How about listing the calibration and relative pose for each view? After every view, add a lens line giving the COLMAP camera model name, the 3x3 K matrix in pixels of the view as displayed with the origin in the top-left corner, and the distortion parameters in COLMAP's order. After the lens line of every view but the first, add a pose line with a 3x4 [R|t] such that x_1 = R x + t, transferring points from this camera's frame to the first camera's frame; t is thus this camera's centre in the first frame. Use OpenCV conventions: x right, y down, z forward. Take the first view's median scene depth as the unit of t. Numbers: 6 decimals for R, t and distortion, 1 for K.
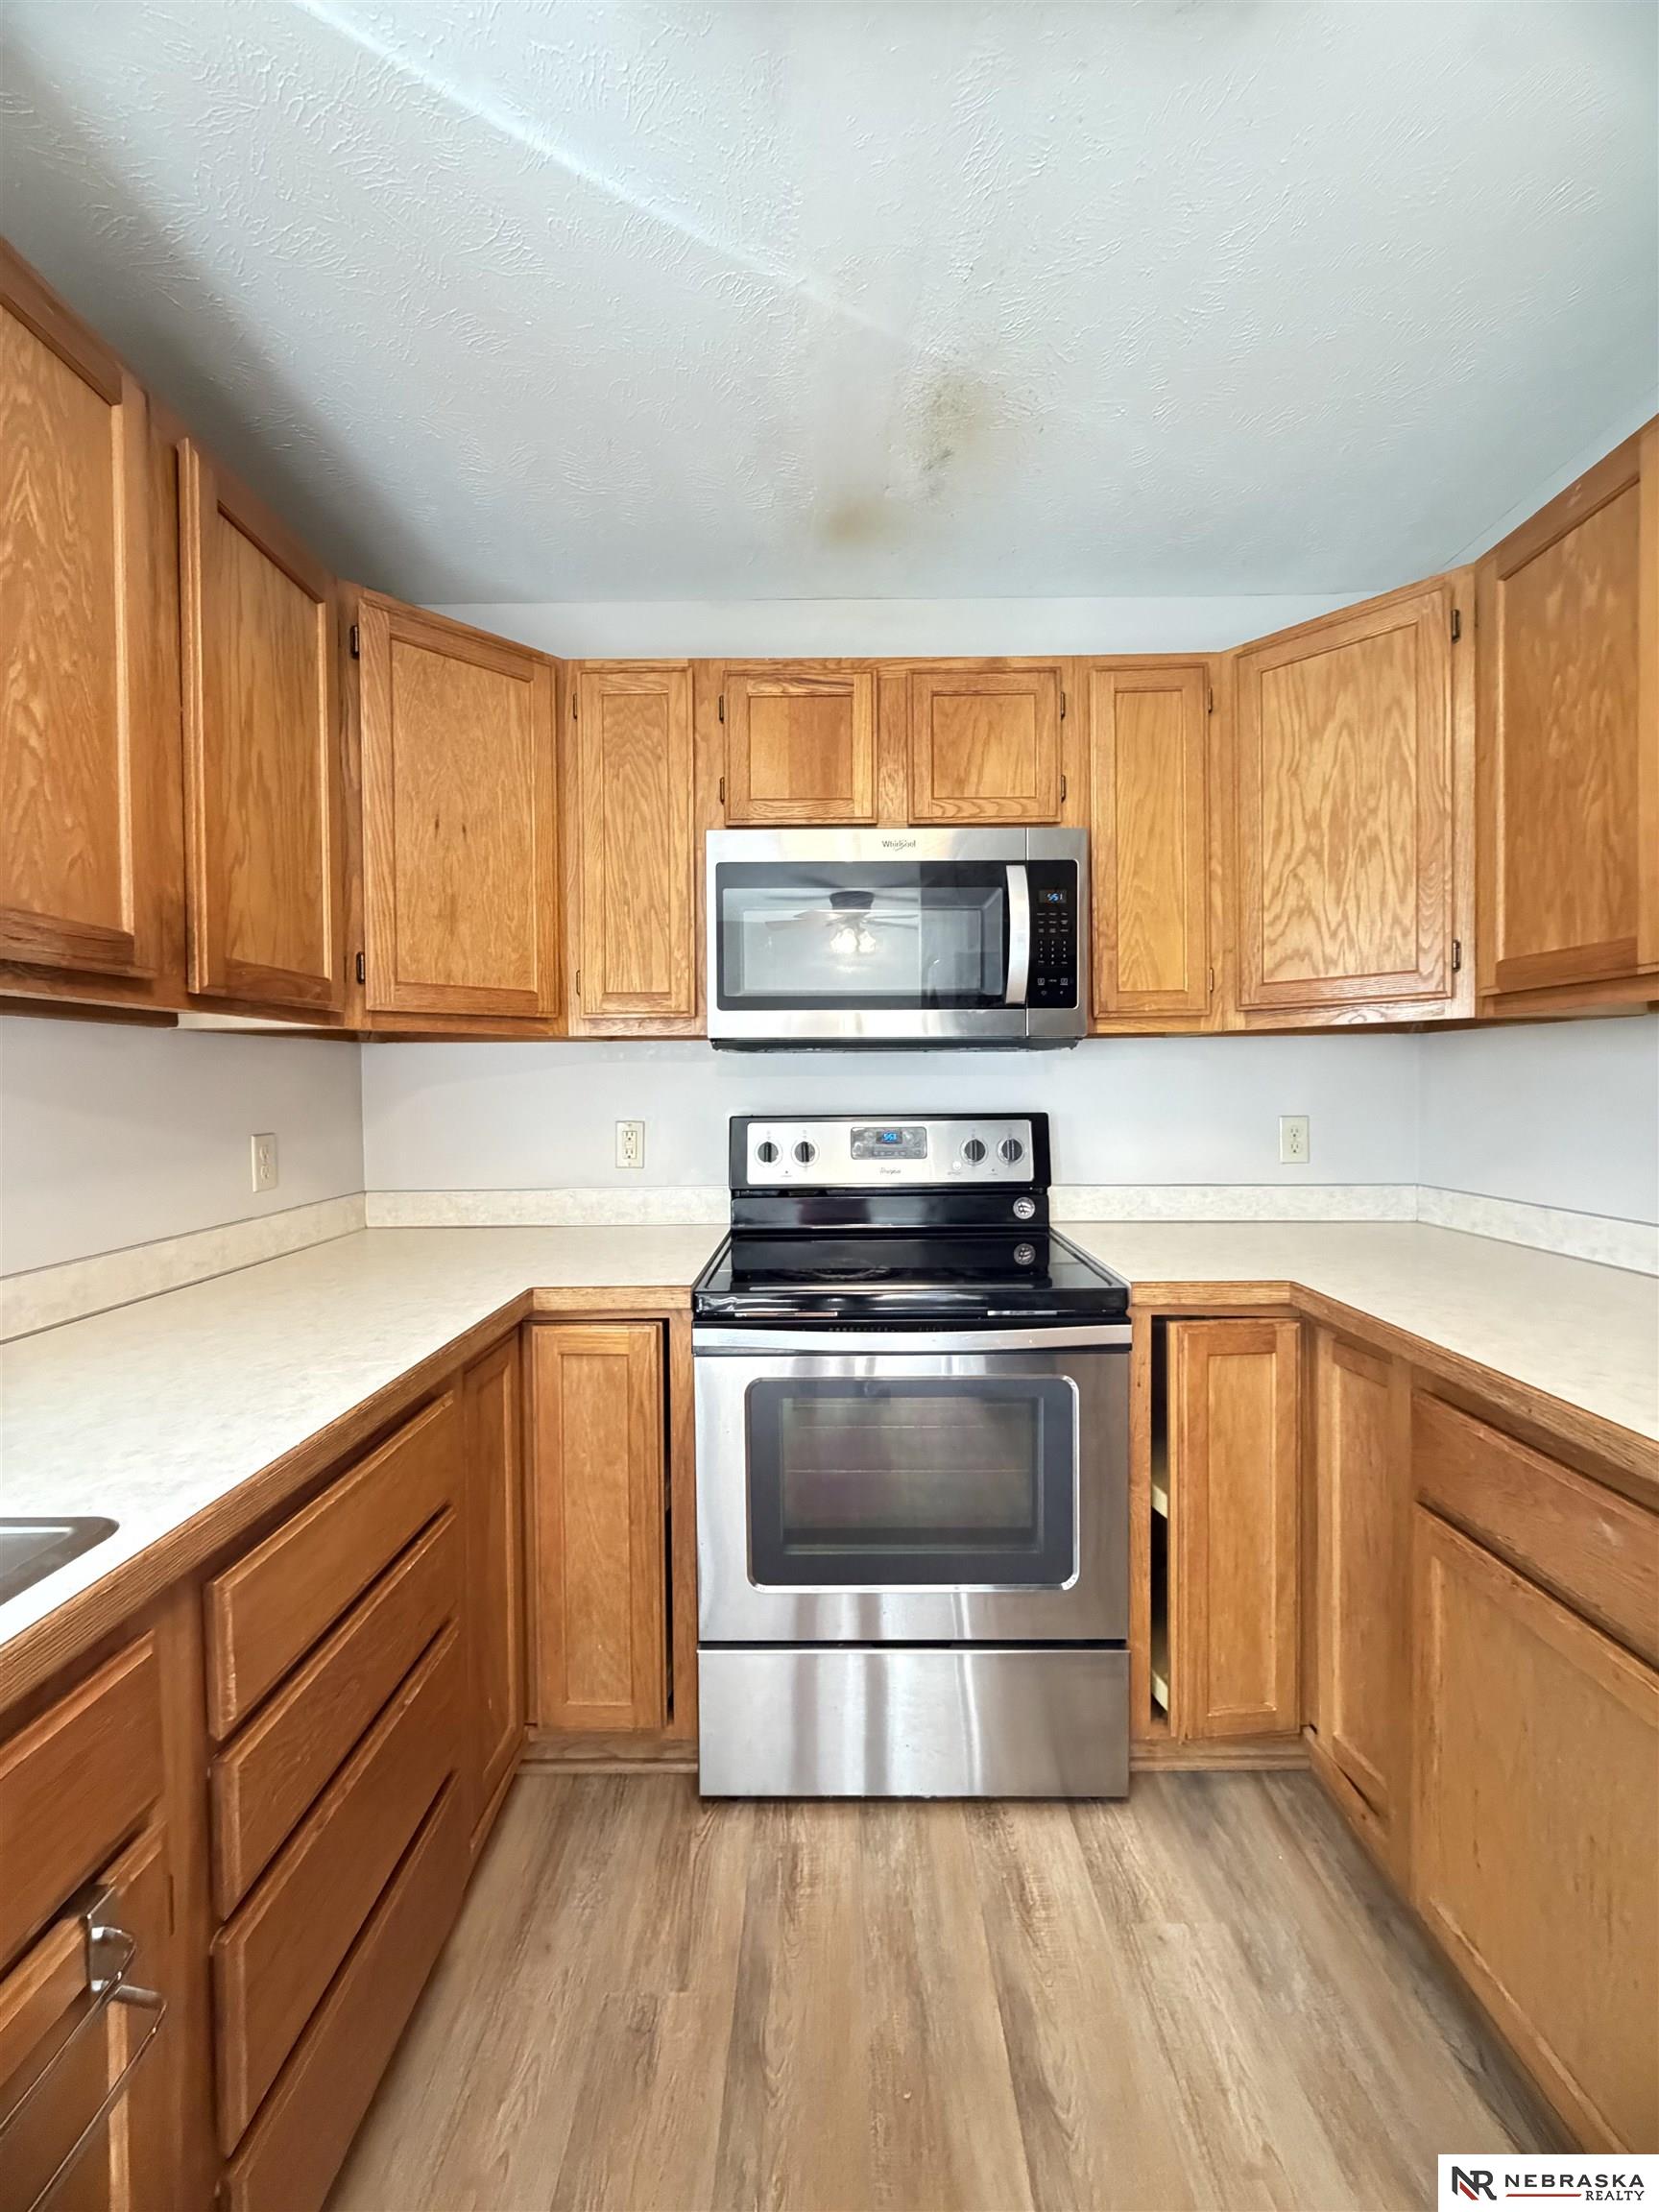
lens RADIAL K [[877.1, 0, 829.5], [0, 877.1, 1106.0], [0, 0, 1]] dist [0.002133, -0.000193]
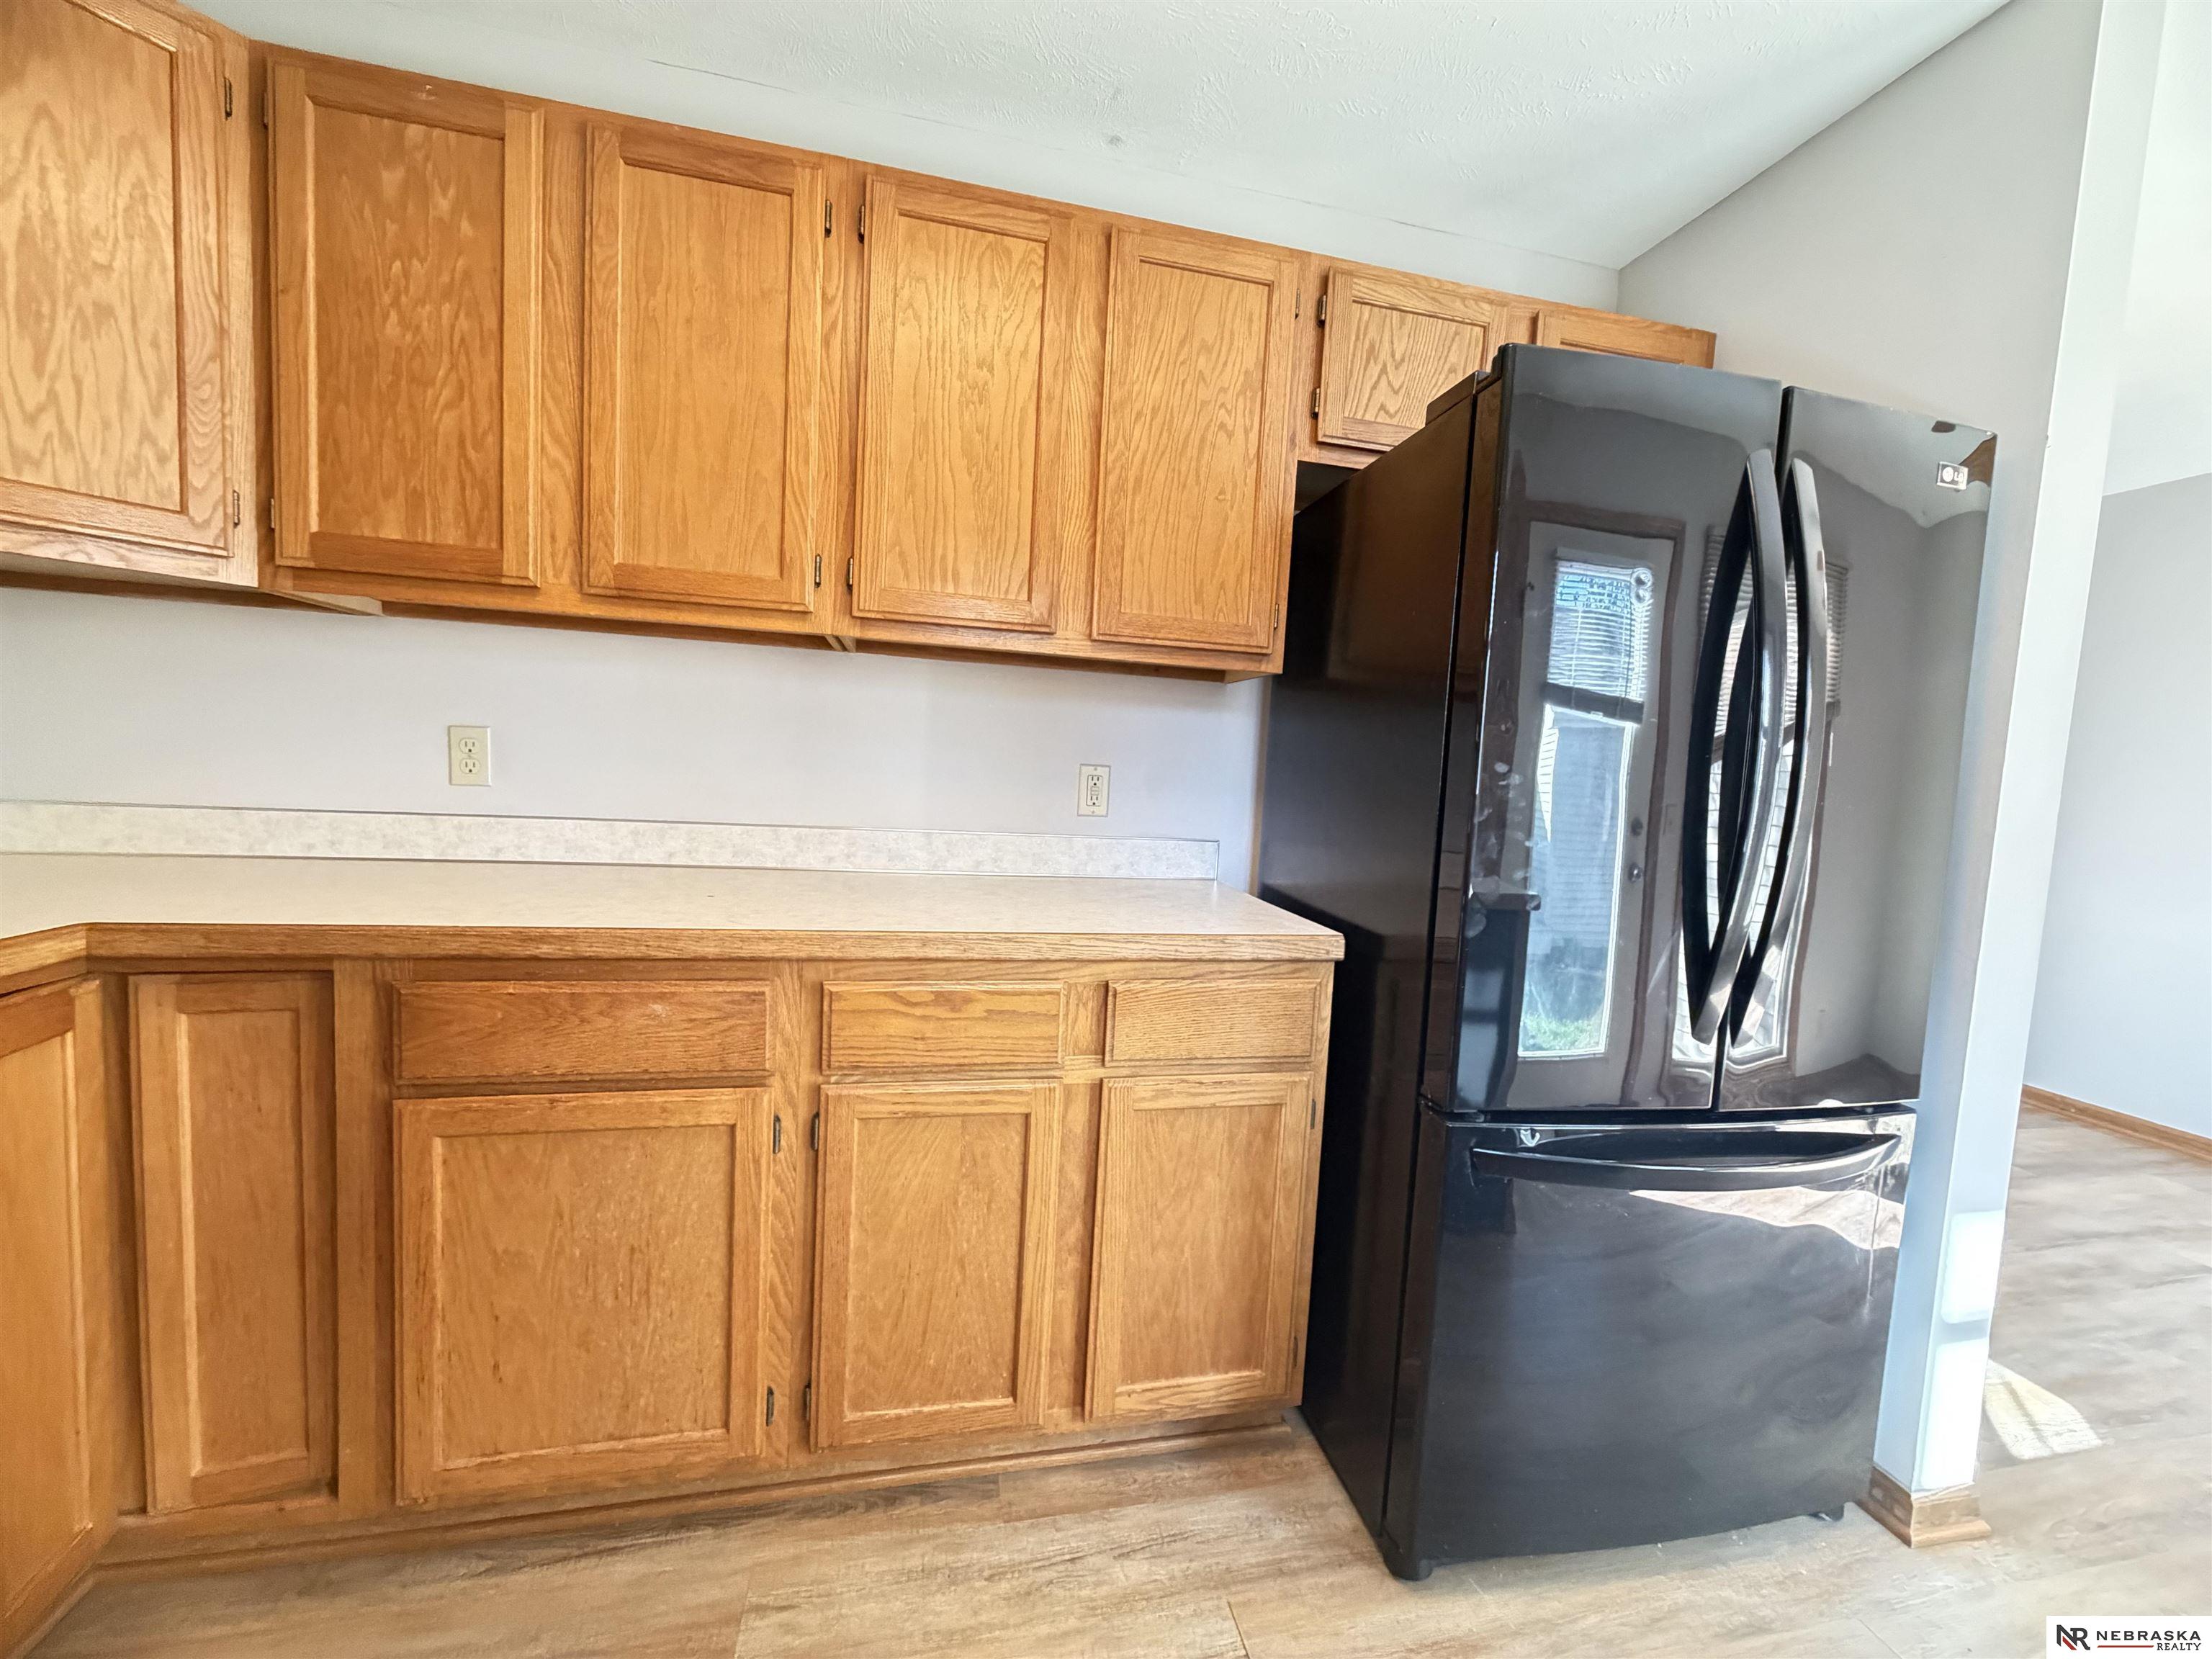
lens RADIAL K [[877.1, 0, 1111.1], [0, 877.1, 834.7], [0, 0, 1]] dist [0.002133, -0.000193]
pose [[-0.216921, -0.079459, 0.972950, -0.322410], [-0.026097, 0.996798, 0.075588, 0.056841], [-0.975840, -0.008994, -0.218300, 0.360734]]
